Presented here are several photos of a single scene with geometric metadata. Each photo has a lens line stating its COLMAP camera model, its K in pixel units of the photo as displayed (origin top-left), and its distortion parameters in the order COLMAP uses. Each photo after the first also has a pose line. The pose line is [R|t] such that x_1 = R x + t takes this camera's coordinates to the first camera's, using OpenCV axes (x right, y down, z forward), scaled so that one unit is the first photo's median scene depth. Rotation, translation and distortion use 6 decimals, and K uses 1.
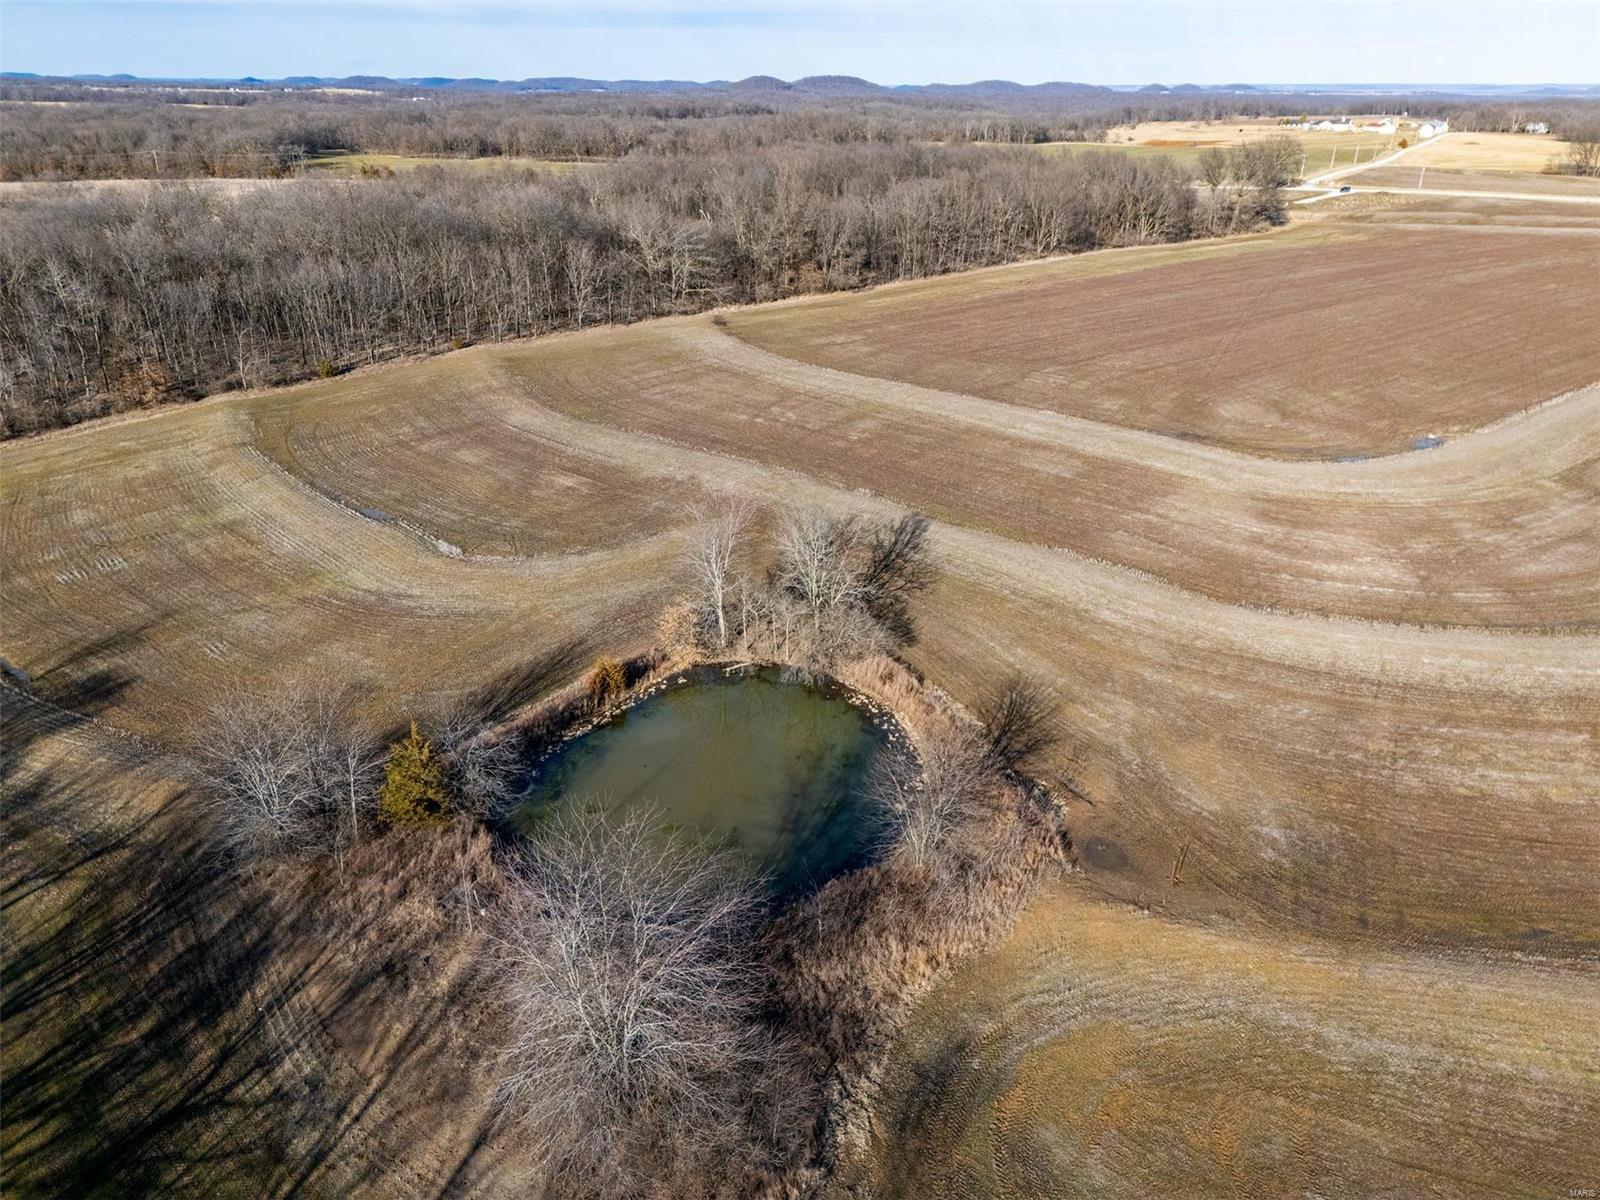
lens RADIAL K [[1204.3, 0, 800.5], [0, 1204.3, 560.7], [0, 0, 1]] dist [0.095397, -0.123377]
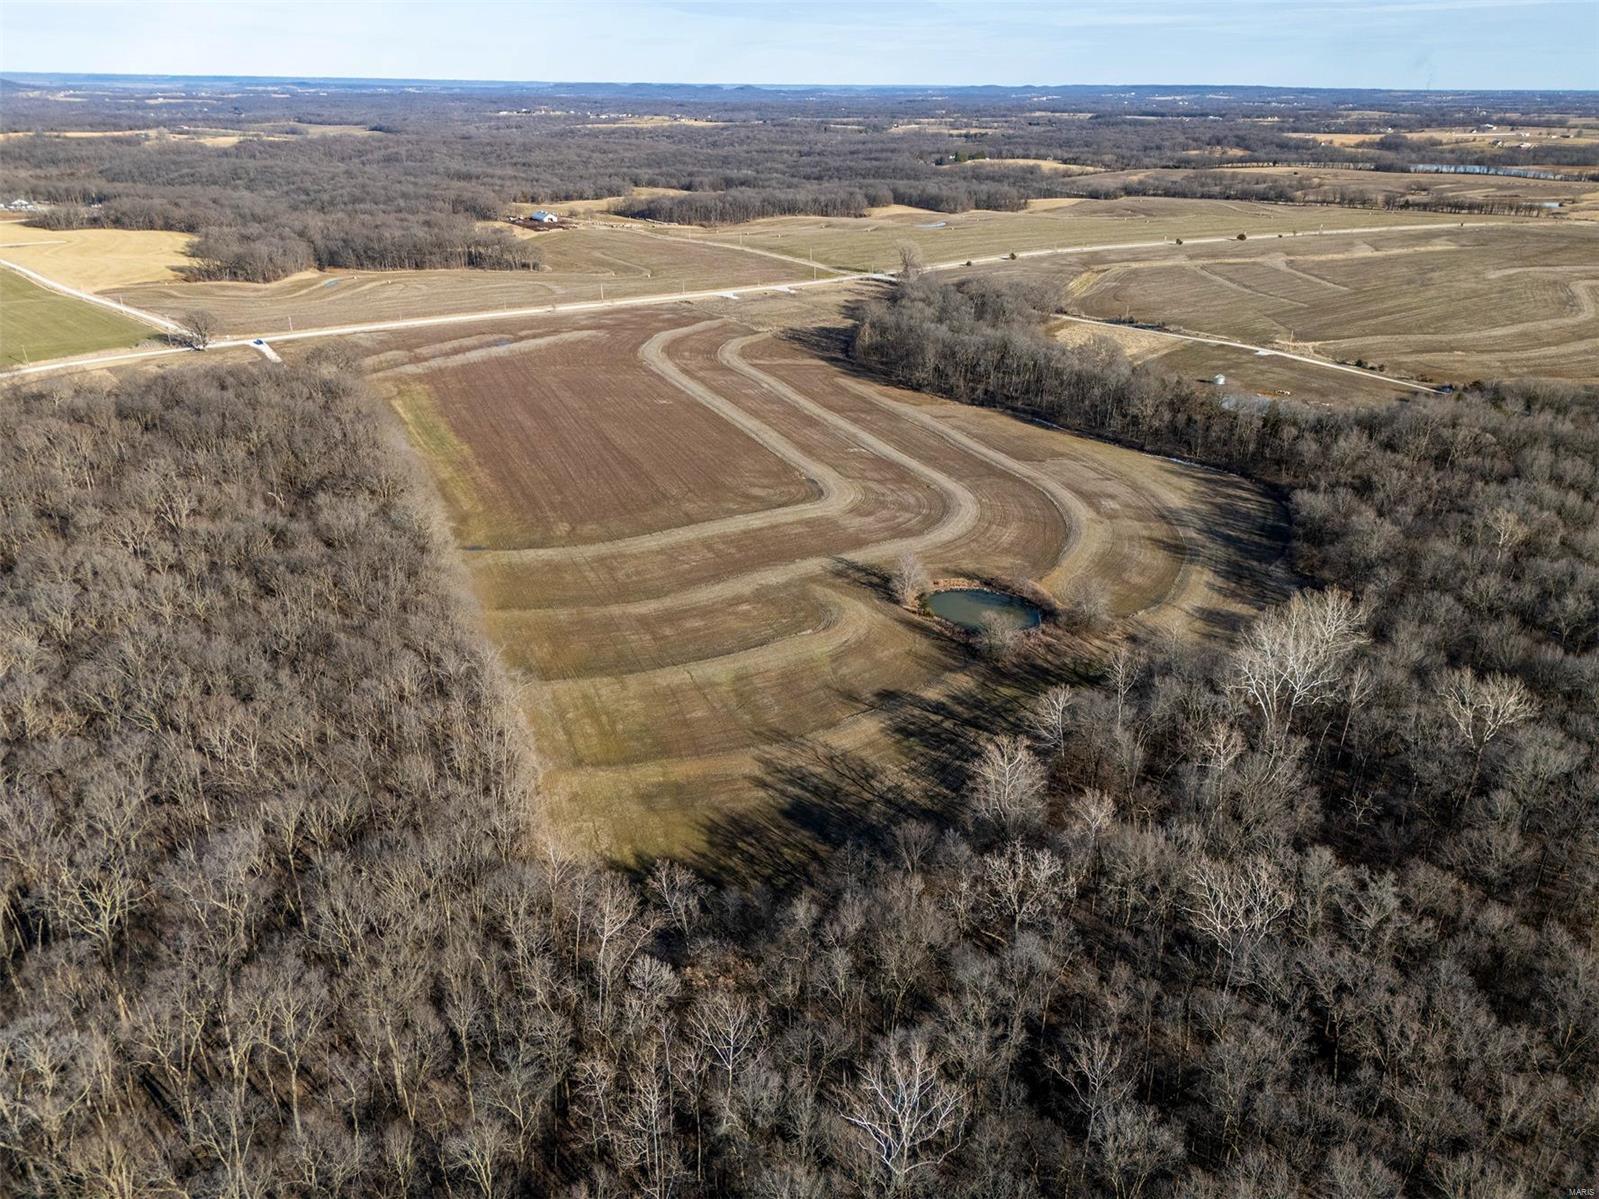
lens RADIAL K [[1203.6, 0, 800.0], [0, 1203.6, 560.2], [0, 0, 1]] dist [0.095397, -0.123377]
pose [[0.246239, -0.360749, 0.899570, -2.275571], [0.347564, 0.899284, 0.265496, -0.743898], [-0.904746, 0.247283, 0.346822, 0.097426]]
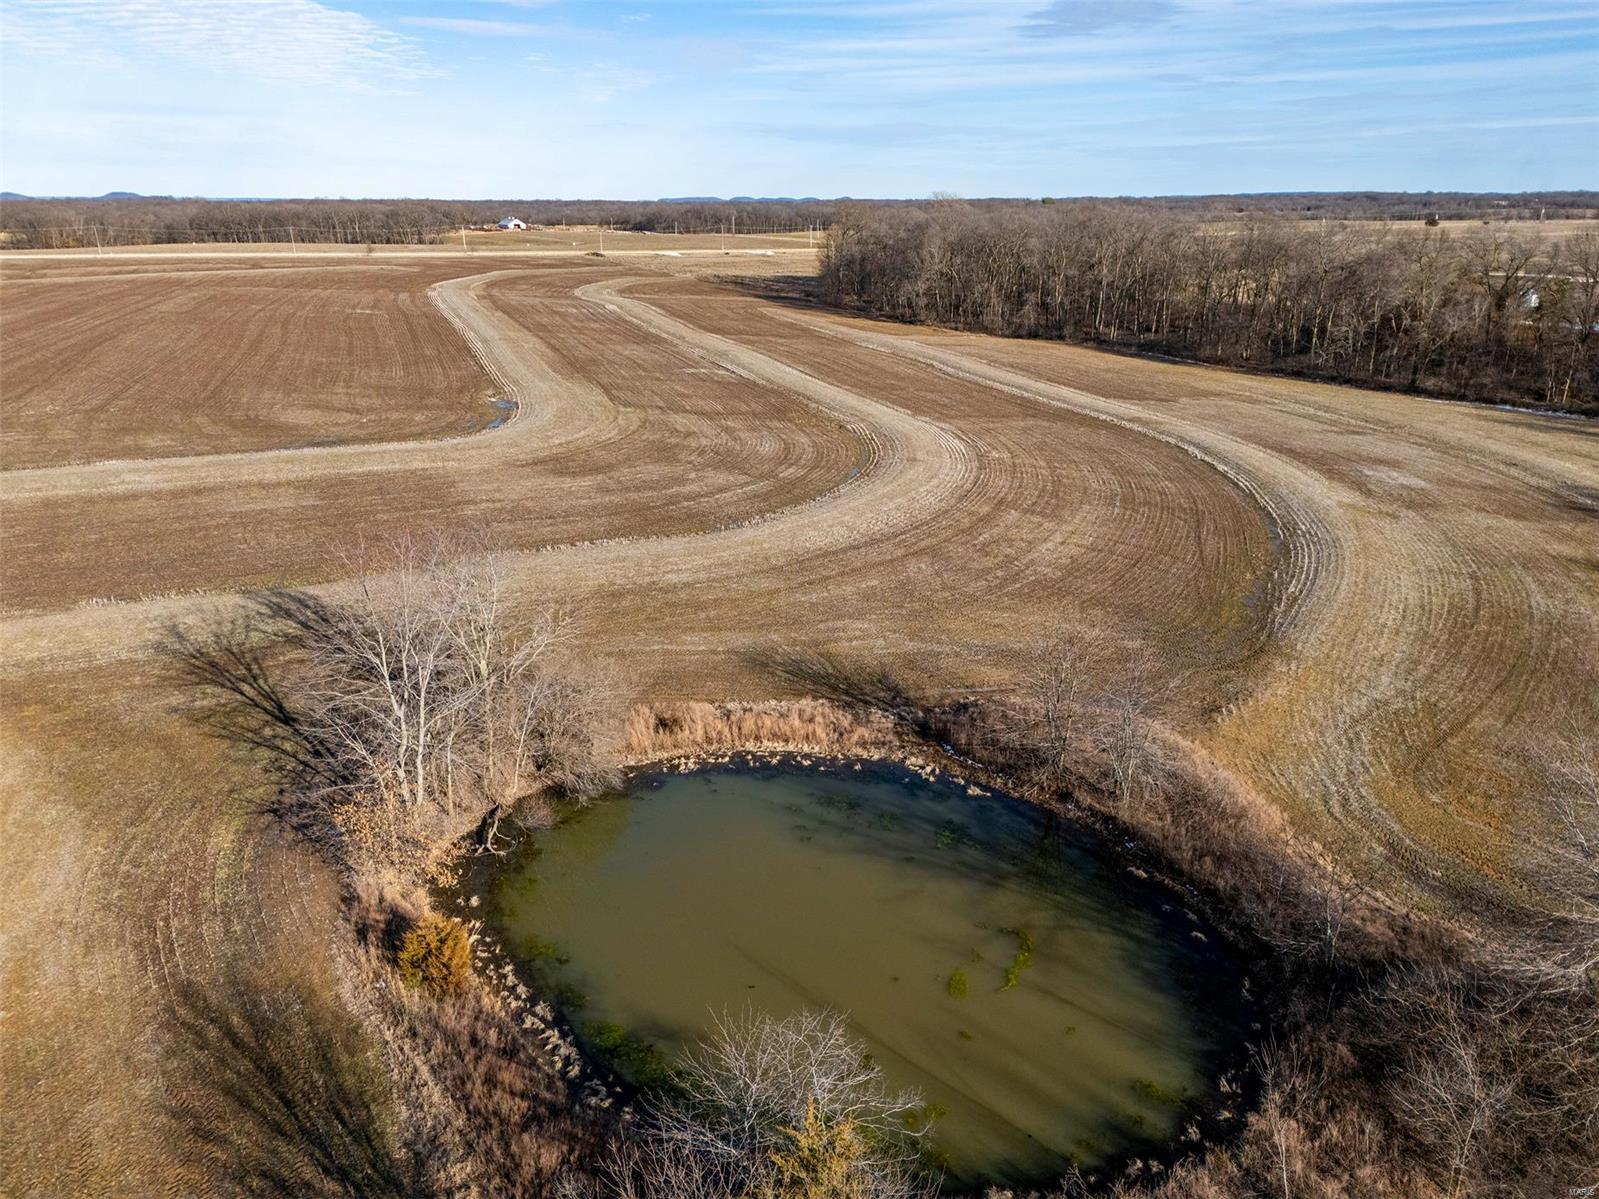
lens RADIAL K [[1158.7, 0, 799.5], [0, 1158.7, 599.5], [0, 0, 1]] dist [0.077803, -0.063442]
pose [[0.327790, -0.307266, 0.893388, -0.342835], [0.346398, 0.918865, 0.188933, -0.048907], [-0.878955, 0.247537, 0.407631, 0.471455]]
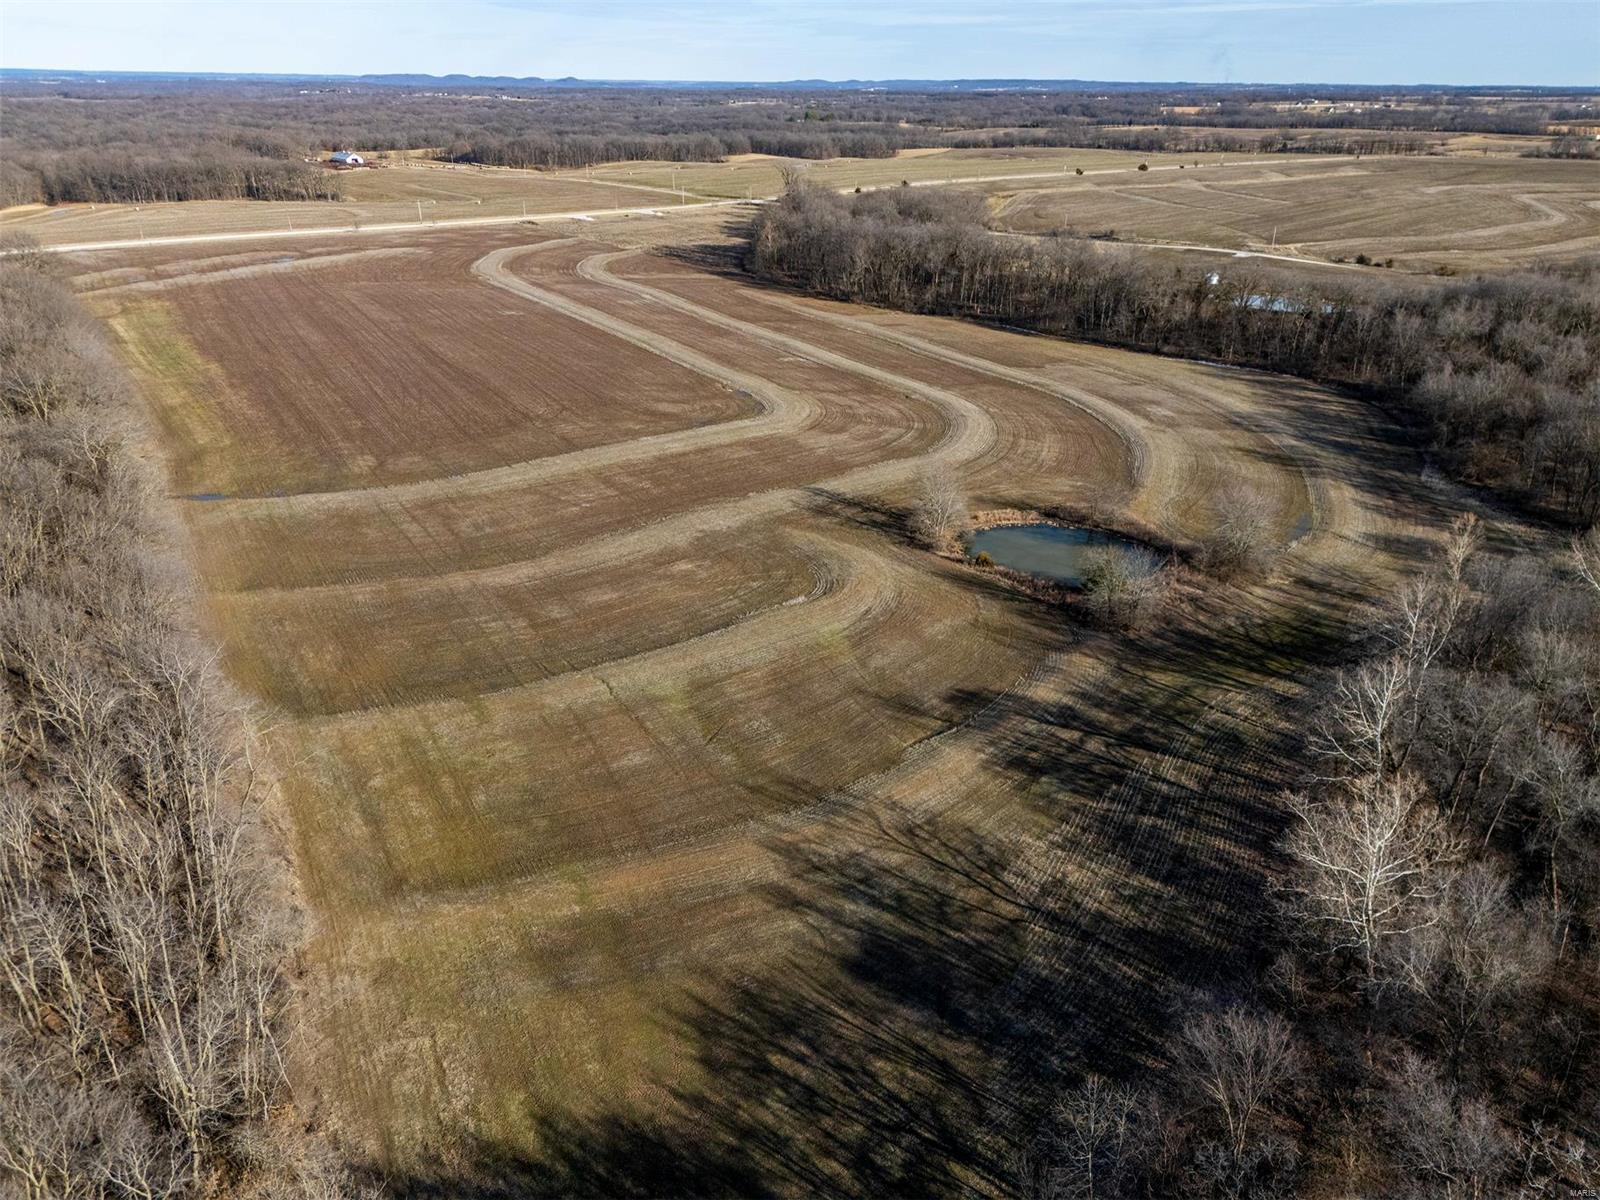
lens RADIAL K [[1185.1, 0, 800.0], [0, 1185.1, 600.0], [0, 0, 1]] dist [0.045059, -0.005391]
pose [[0.112600, -0.399956, 0.909591, -1.459458], [0.356986, 0.870578, 0.338609, -0.453869], [-0.927298, 0.286584, 0.240806, 0.593650]]
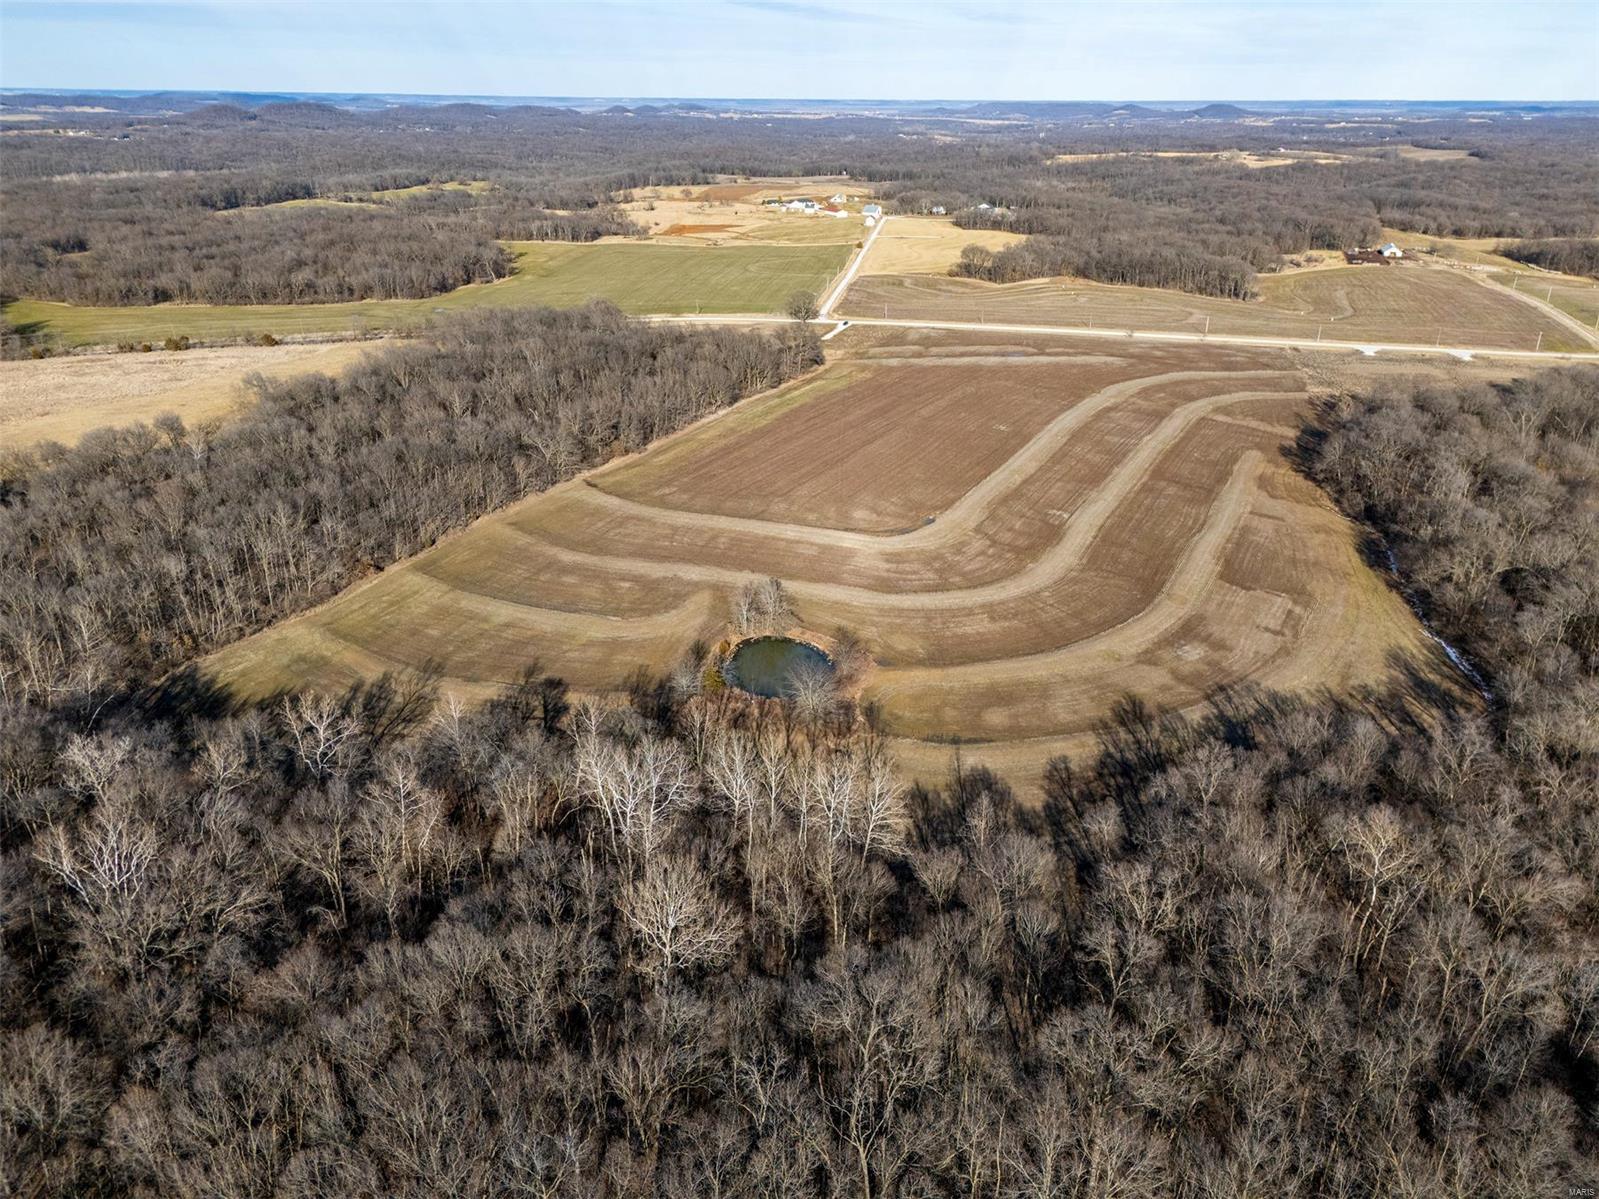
lens RADIAL K [[1152.8, 0, 799.5], [0, 1152.8, 599.5], [0, 0, 1]] dist [0.081137, -0.056125]
pose [[0.917962, -0.157882, 0.363894, -0.757409], [0.147128, 0.987457, 0.057281, -0.123618], [-0.368374, 0.000957, 0.929677, -1.350943]]
